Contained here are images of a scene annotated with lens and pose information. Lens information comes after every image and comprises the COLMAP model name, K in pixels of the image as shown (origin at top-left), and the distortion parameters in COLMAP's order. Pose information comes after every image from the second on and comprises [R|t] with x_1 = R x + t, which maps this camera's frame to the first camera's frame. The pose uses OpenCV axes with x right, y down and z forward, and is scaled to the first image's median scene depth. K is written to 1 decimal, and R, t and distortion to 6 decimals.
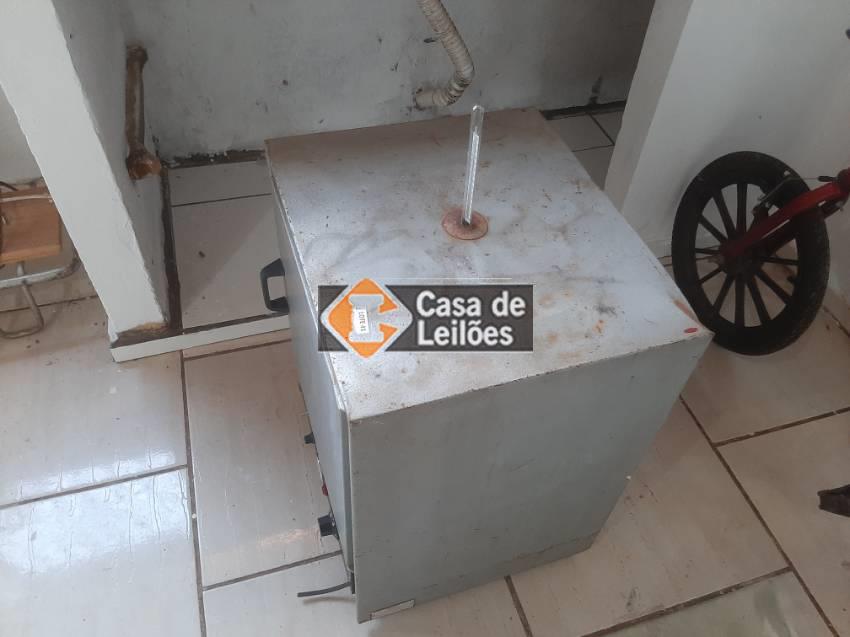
lens RADIAL K [[653.6, 0, 428.1], [0, 653.6, 324.2], [0, 0, 1]] dist [0.052737, -0.109216]
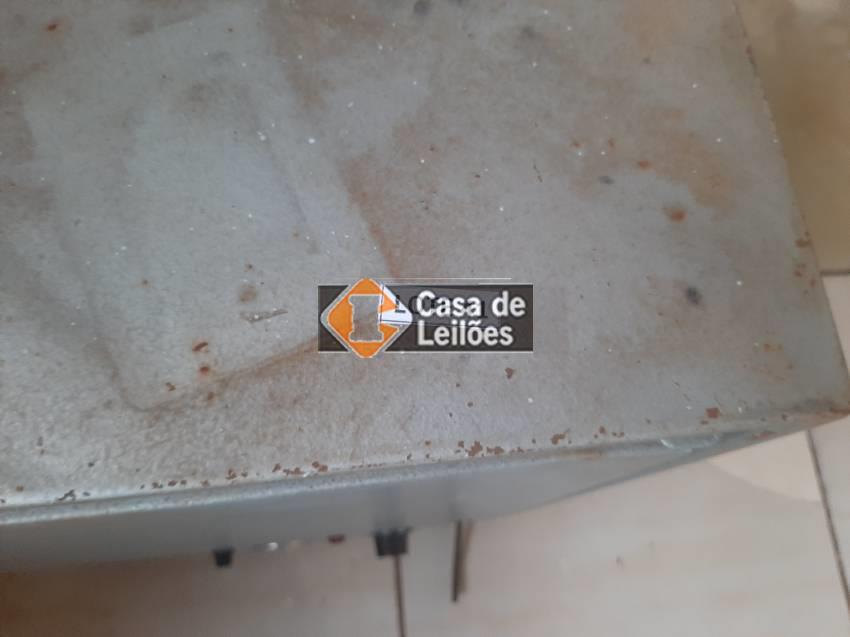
lens RADIAL K [[681.3, 0, 425.2], [0, 681.3, 332.2], [0, 0, 1]] dist [-0.003740, -0.003591]
pose [[0.218063, -0.944723, 0.244840, -0.146326], [0.708478, 0.325781, 0.626040, -0.146097], [-0.671199, 0.036948, 0.740356, 0.646988]]
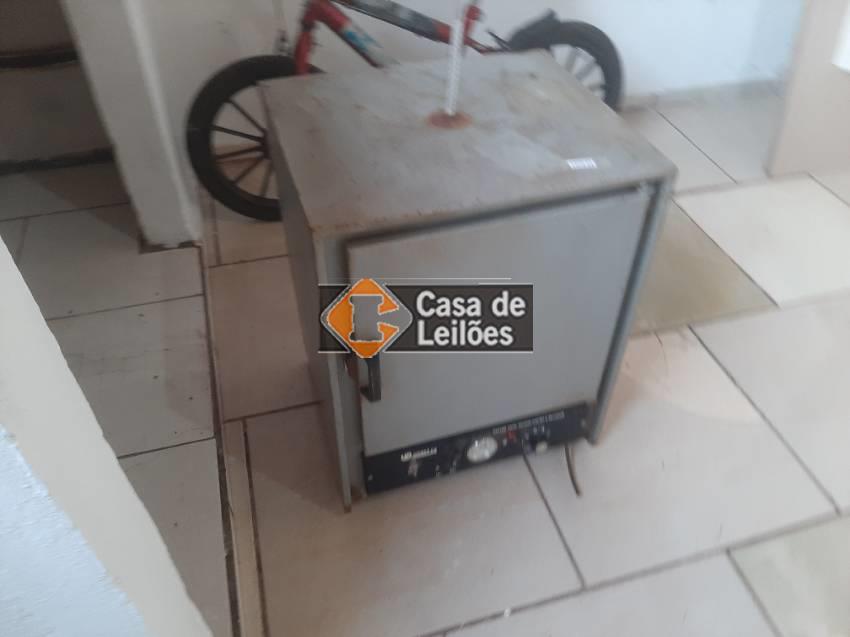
lens RADIAL K [[653.6, 0, 428.1], [0, 653.6, 324.2], [0, 0, 1]] dist [0.052737, -0.109216]
pose [[0.025448, -0.735898, 0.676614, -0.915920], [0.746046, 0.464496, 0.477135, -0.525654], [-0.665408, 0.492643, 0.560835, 0.535472]]
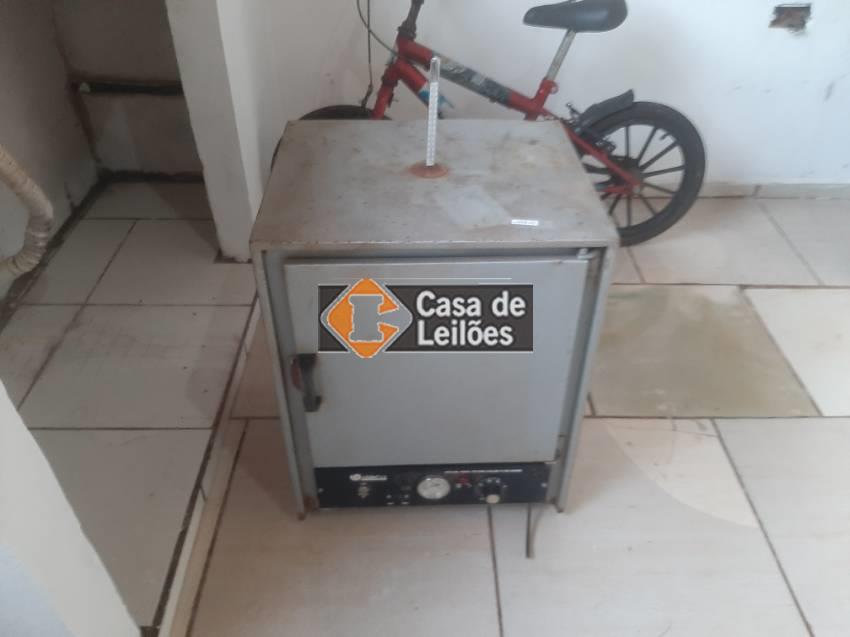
lens RADIAL K [[653.6, 0, 428.1], [0, 653.6, 324.2], [0, 0, 1]] dist [0.052737, -0.109216]
pose [[0.286075, -0.646759, 0.707010, -0.946679], [0.726851, 0.627259, 0.279702, -0.299042], [-0.624379, 0.433876, 0.649541, 0.312161]]
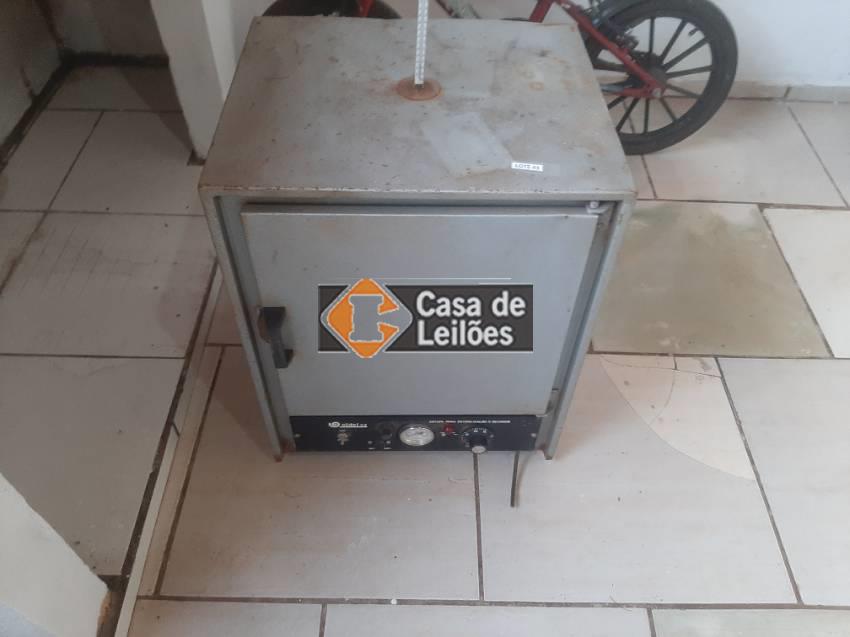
lens RADIAL K [[653.6, 0, 428.1], [0, 653.6, 324.2], [0, 0, 1]] dist [0.052737, -0.109216]
pose [[0.304448, -0.756093, 0.579339, -0.776906], [0.710542, 0.585338, 0.390526, -0.311618], [-0.634383, 0.292750, 0.715441, 0.337453]]
